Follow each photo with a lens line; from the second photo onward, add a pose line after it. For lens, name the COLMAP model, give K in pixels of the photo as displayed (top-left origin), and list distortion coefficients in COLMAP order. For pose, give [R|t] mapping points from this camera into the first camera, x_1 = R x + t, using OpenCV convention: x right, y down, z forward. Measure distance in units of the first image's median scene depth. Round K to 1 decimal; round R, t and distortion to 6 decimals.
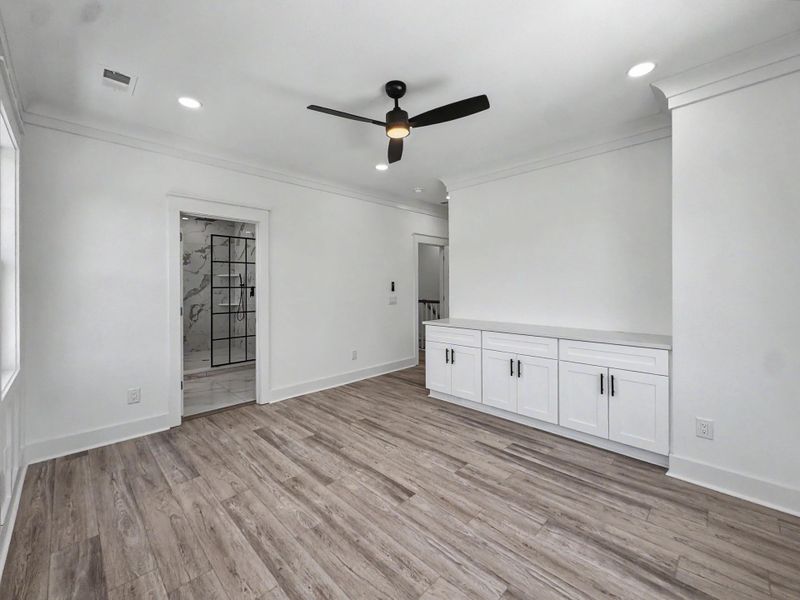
lens RADIAL K [[333.8, 0, 401.5], [0, 333.8, 284.2], [0, 0, 1]] dist [-0.001156, -0.000056]
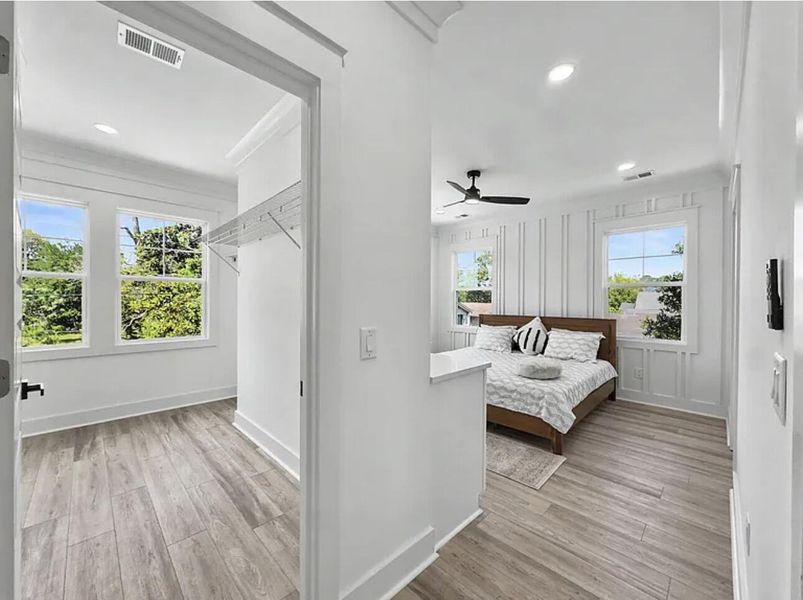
lens RADIAL K [[315.6, 0, 402.2], [0, 315.6, 302.6], [0, 0, 1]] dist [-0.004706, -0.000156]
pose [[-0.999955, -0.002984, 0.009057, 0.280764], [-0.002975, 0.999995, 0.001000, 0.028801], [-0.009060, 0.000973, -0.999958, 2.221495]]
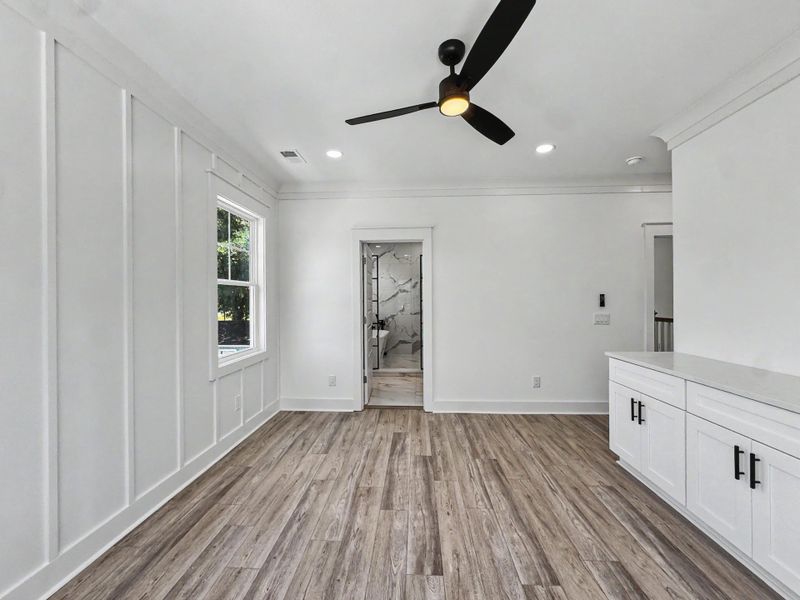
lens RADIAL K [[327.8, 0, 400.5], [0, 327.8, 298.6], [0, 0, 1]] dist [-0.000474, -0.000195]
pose [[0.668070, -0.001047, -0.744098, 0.424256], [0.005852, 0.999975, 0.003847, -0.004766], [0.744076, -0.006925, 0.668060, 0.344004]]
